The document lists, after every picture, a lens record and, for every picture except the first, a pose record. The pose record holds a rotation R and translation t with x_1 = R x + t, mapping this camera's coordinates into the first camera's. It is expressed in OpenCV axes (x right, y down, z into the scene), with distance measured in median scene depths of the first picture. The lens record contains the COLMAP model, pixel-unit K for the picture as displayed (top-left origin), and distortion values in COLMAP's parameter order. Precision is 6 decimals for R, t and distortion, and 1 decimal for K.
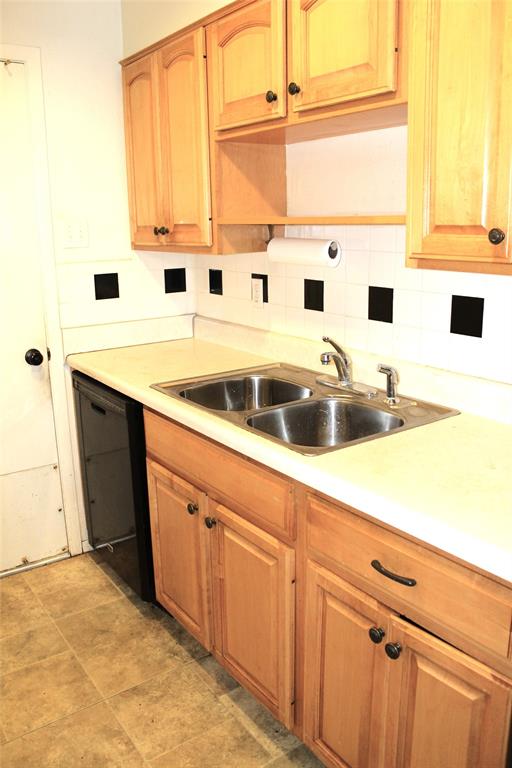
lens RADIAL K [[648.7, 0, 256.0], [0, 648.7, 384.0], [0, 0, 1]] dist [-0.165737, 0.158757]
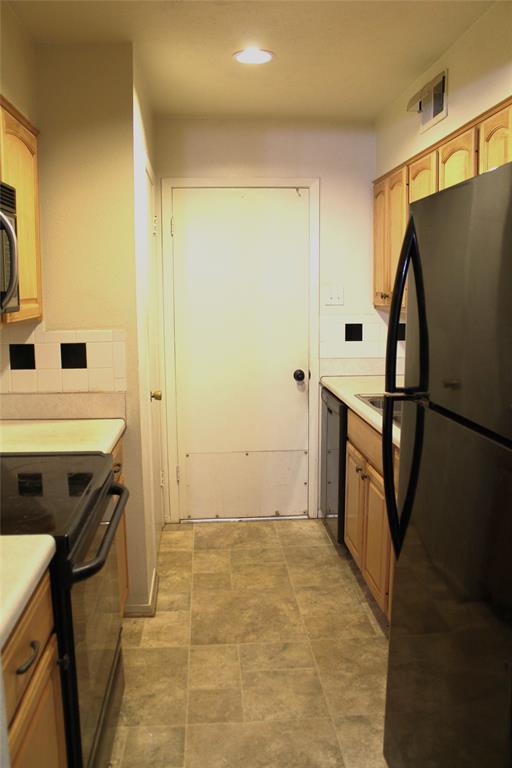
lens RADIAL K [[648.7, 0, 256.0], [0, 648.7, 384.0], [0, 0, 1]] dist [-0.165737, 0.158757]
pose [[0.860062, 0.084458, -0.503151, 0.376225], [-0.132375, 0.989370, -0.060201, 0.093777], [0.492718, 0.118381, 0.862099, -0.413791]]
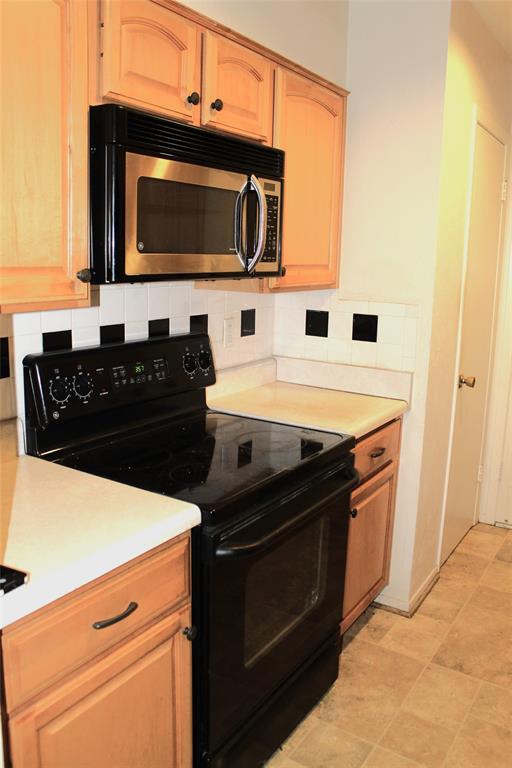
lens RADIAL K [[648.7, 0, 256.0], [0, 648.7, 384.0], [0, 0, 1]] dist [-0.165737, 0.158757]
pose [[0.370439, 0.202950, -0.906414, 0.463594], [-0.253586, 0.960865, 0.111504, 0.033589], [0.893571, 0.188549, 0.407407, -0.183332]]
